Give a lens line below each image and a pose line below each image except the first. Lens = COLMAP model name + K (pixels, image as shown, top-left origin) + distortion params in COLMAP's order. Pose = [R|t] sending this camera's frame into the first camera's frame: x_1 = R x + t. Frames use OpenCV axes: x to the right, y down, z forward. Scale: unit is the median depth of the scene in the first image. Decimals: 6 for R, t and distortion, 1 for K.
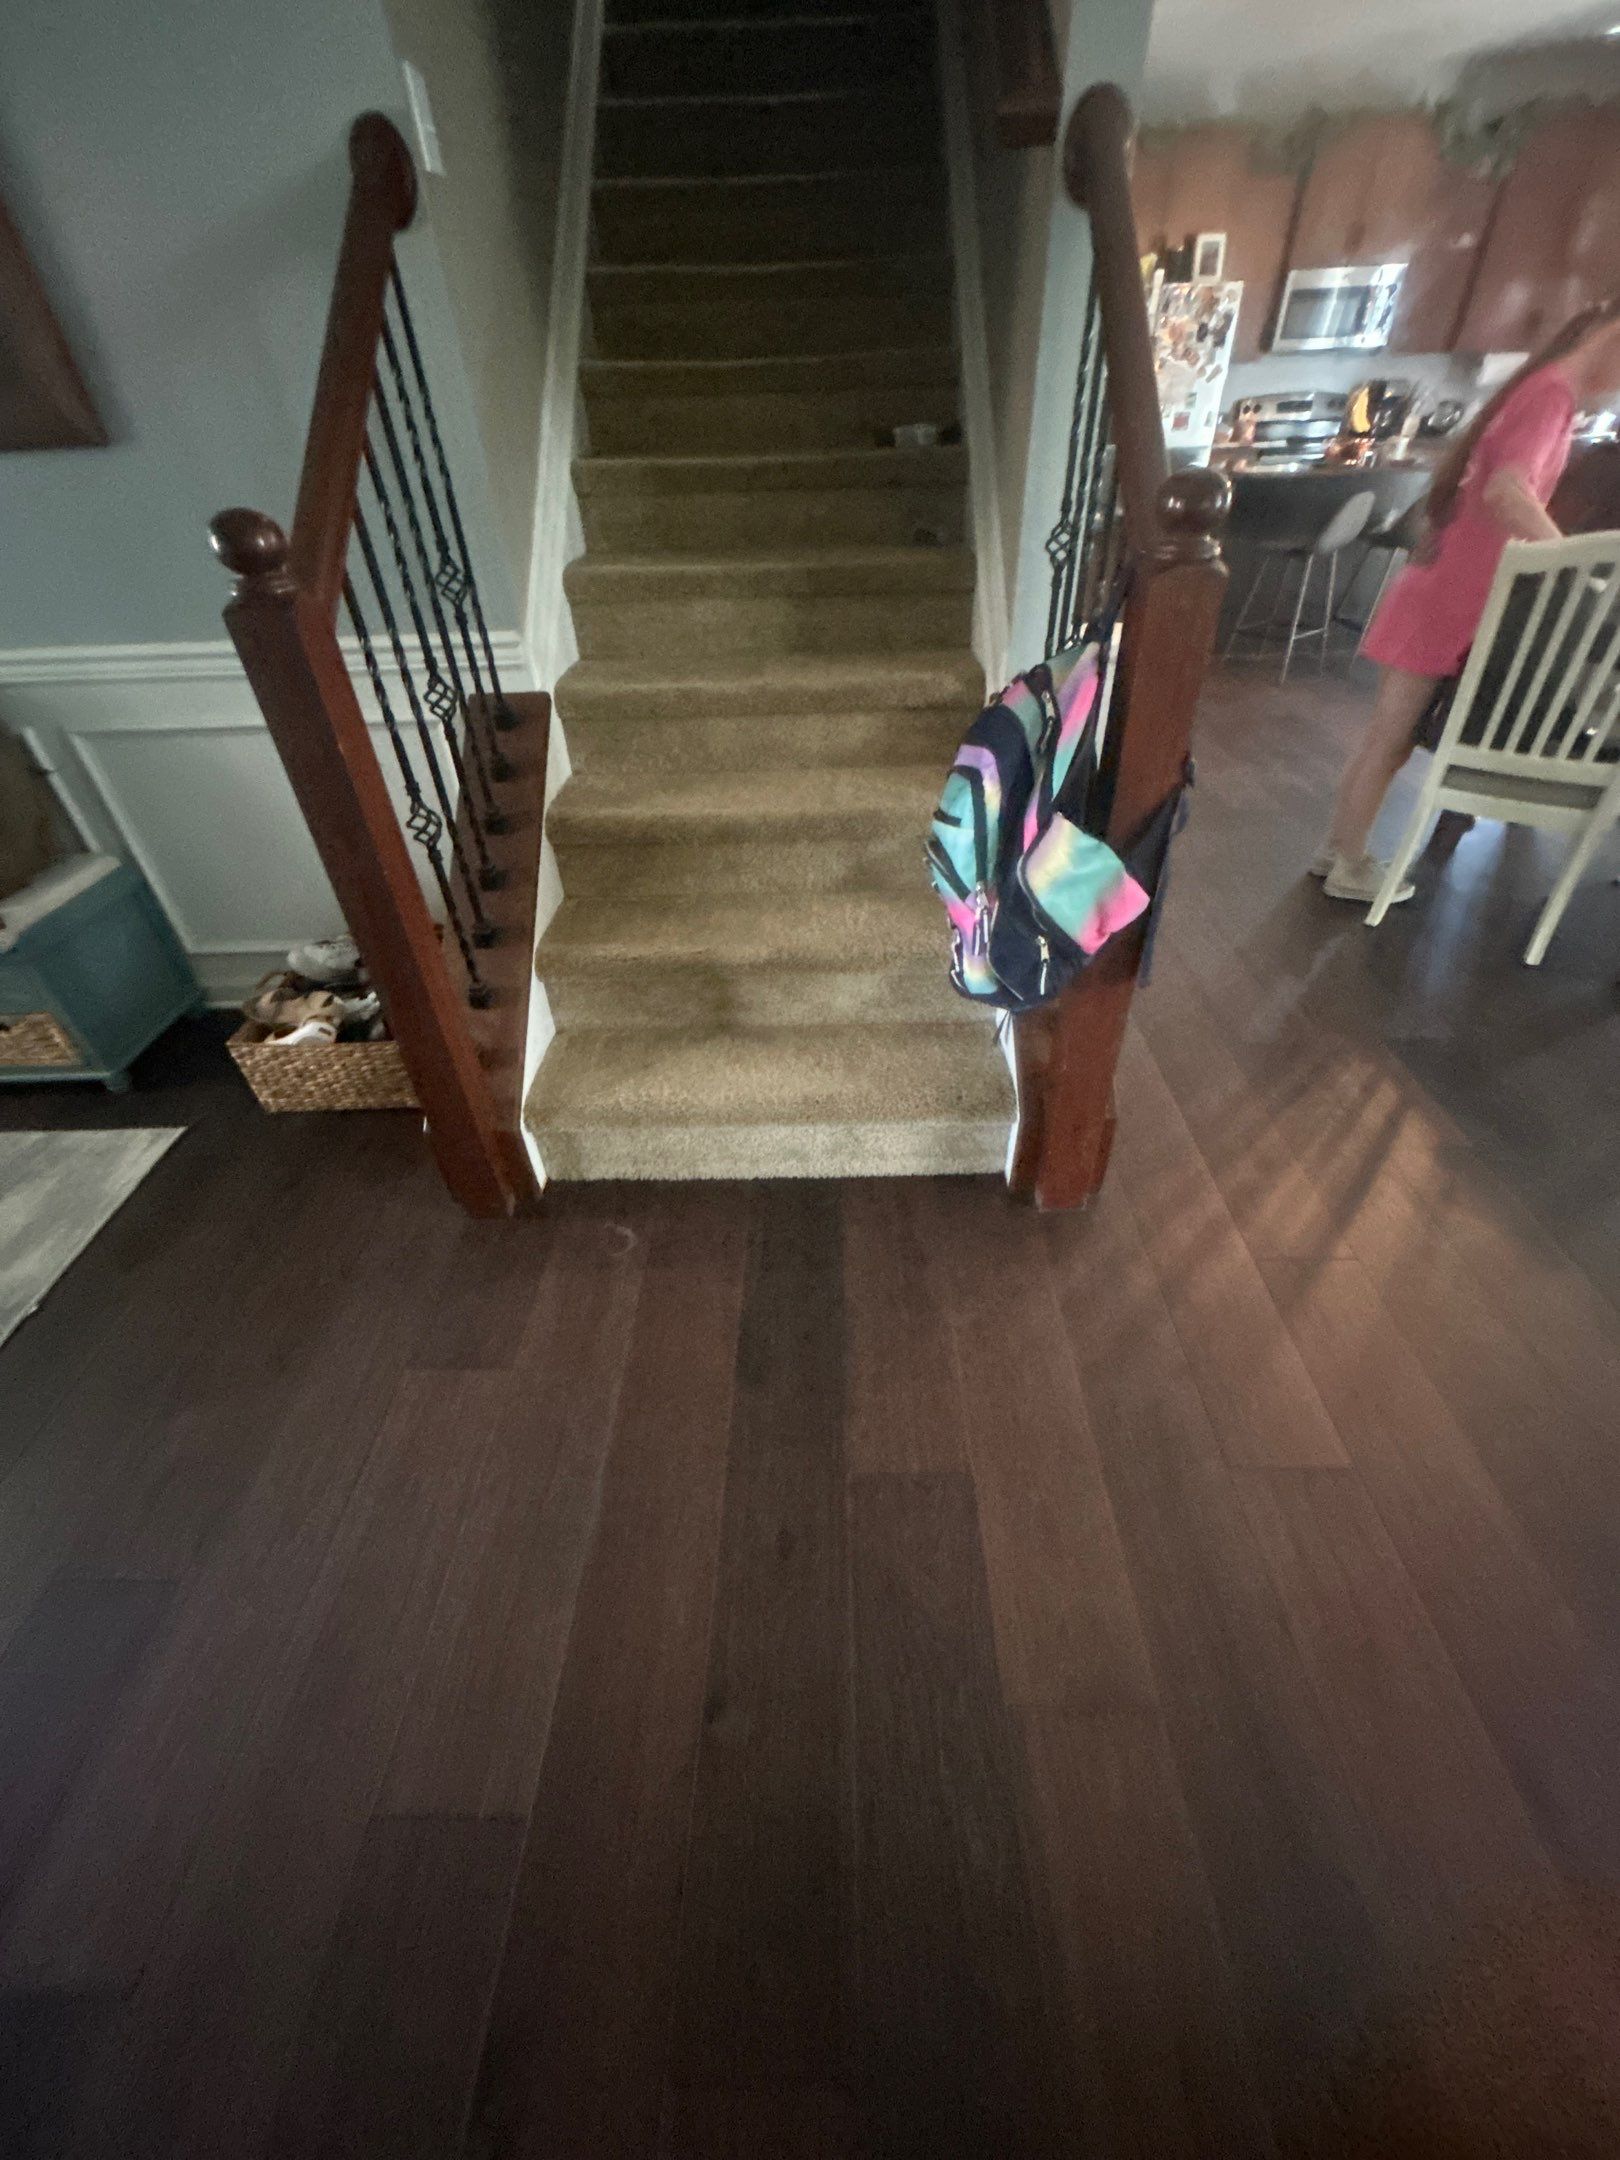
lens RADIAL K [[868.7, 0, 808.4], [0, 868.7, 1079.0], [0, 0, 1]] dist [-0.002402, 0.001178]
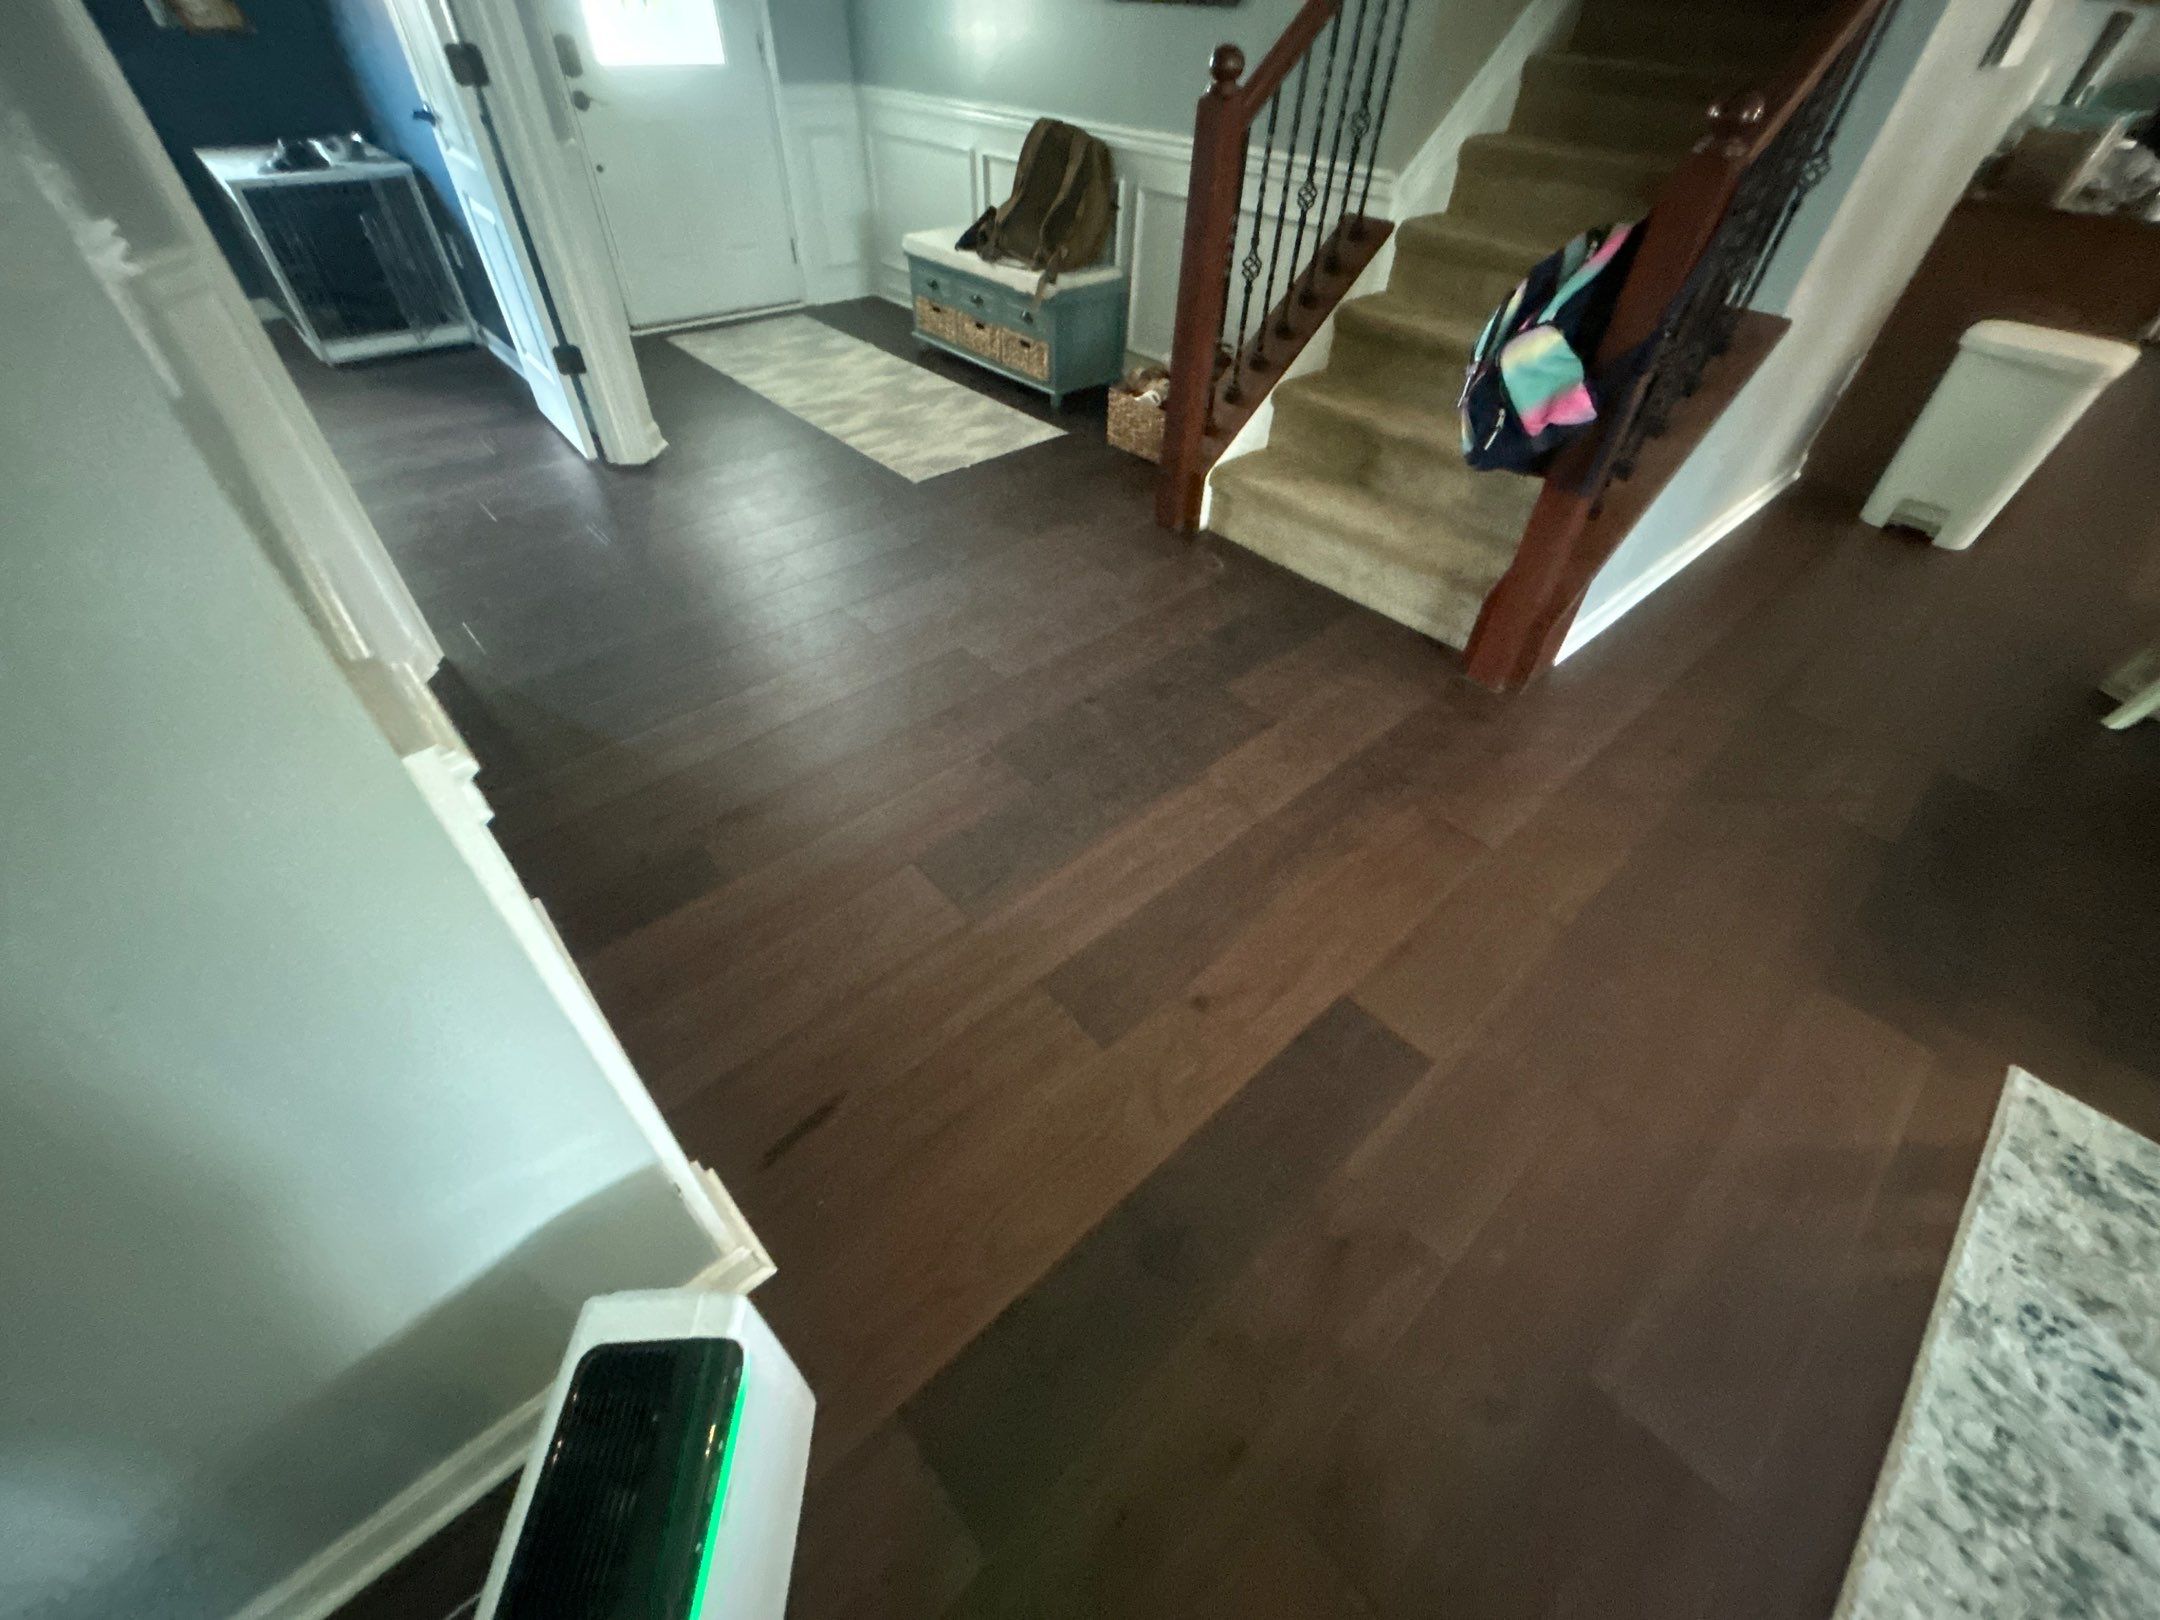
lens RADIAL K [[868.7, 0, 1085.6], [0, 868.7, 804.9], [0, 0, 1]] dist [-0.002402, 0.001178]
pose [[0.681041, 0.543959, -0.490196, 0.583358], [-0.497209, 0.834981, 0.235776, 0.269816], [0.537557, 0.083157, 0.839117, -0.381404]]
